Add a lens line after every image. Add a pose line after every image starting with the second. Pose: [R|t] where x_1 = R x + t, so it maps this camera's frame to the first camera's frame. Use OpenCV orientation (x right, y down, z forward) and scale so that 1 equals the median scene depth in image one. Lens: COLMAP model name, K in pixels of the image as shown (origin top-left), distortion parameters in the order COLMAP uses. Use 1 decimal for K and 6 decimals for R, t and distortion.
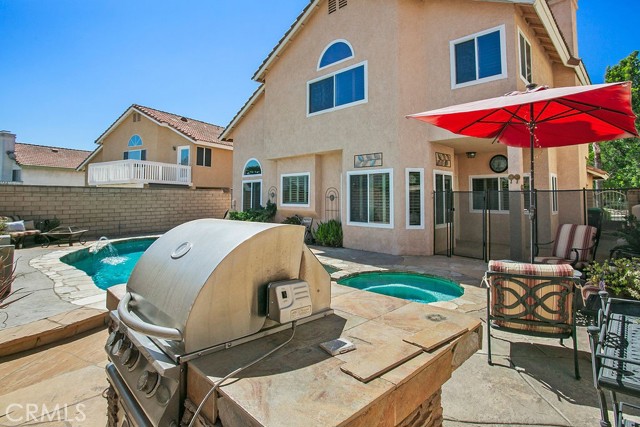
lens RADIAL K [[342.9, 0, 324.5], [0, 342.9, 184.7], [0, 0, 1]] dist [-0.018906, 0.000724]
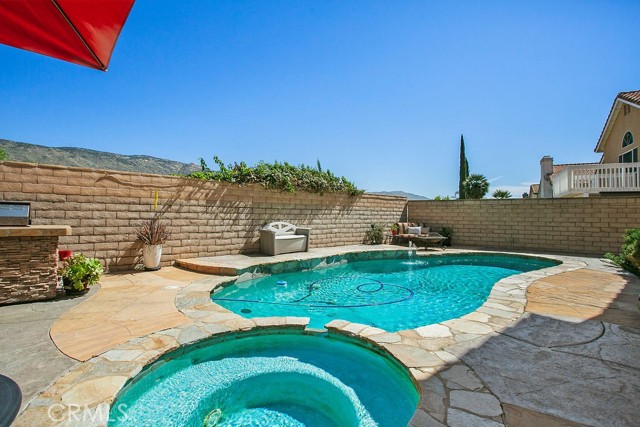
lens RADIAL K [[324.7, 0, 322.8], [0, 324.7, 213.5], [0, 0, 1]] dist [-0.055874, 0.035941]
pose [[-0.047696, -0.007351, -0.998835, 0.373281], [0.026805, 0.999603, -0.008637, 0.052300], [0.998502, -0.027185, -0.047480, 0.637977]]
